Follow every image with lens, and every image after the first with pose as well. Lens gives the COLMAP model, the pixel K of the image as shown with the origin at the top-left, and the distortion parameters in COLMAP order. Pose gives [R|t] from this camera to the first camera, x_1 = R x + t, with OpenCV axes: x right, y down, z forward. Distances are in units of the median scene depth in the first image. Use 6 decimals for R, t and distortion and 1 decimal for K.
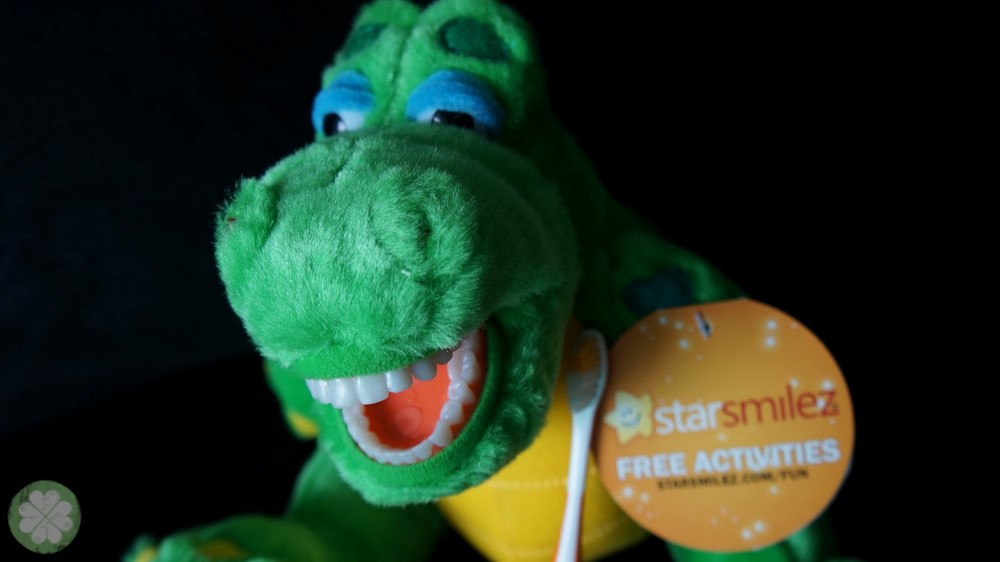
lens RADIAL K [[1060.3, 0, 500.0], [0, 1060.3, 281.0], [0, 0, 1]] dist [-0.066849, 0.287887]
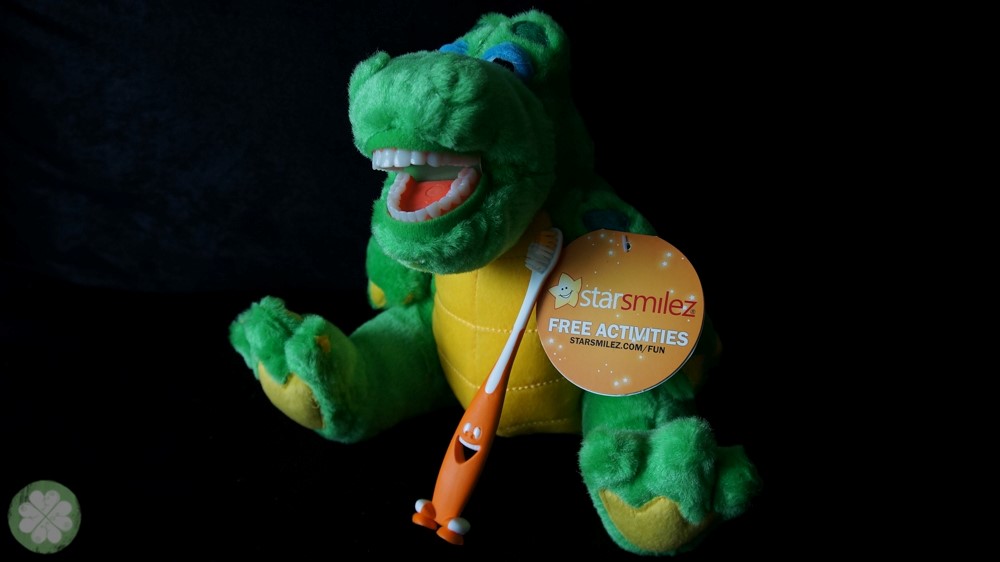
lens RADIAL K [[1060.3, 0, 500.0], [0, 1060.3, 281.0], [0, 0, 1]] dist [-0.066849, 0.287887]
pose [[0.940208, 0.262902, -0.216546, 0.370371], [-0.309460, 0.924954, -0.220669, 0.493669], [0.142281, 0.274487, 0.951006, -0.488474]]
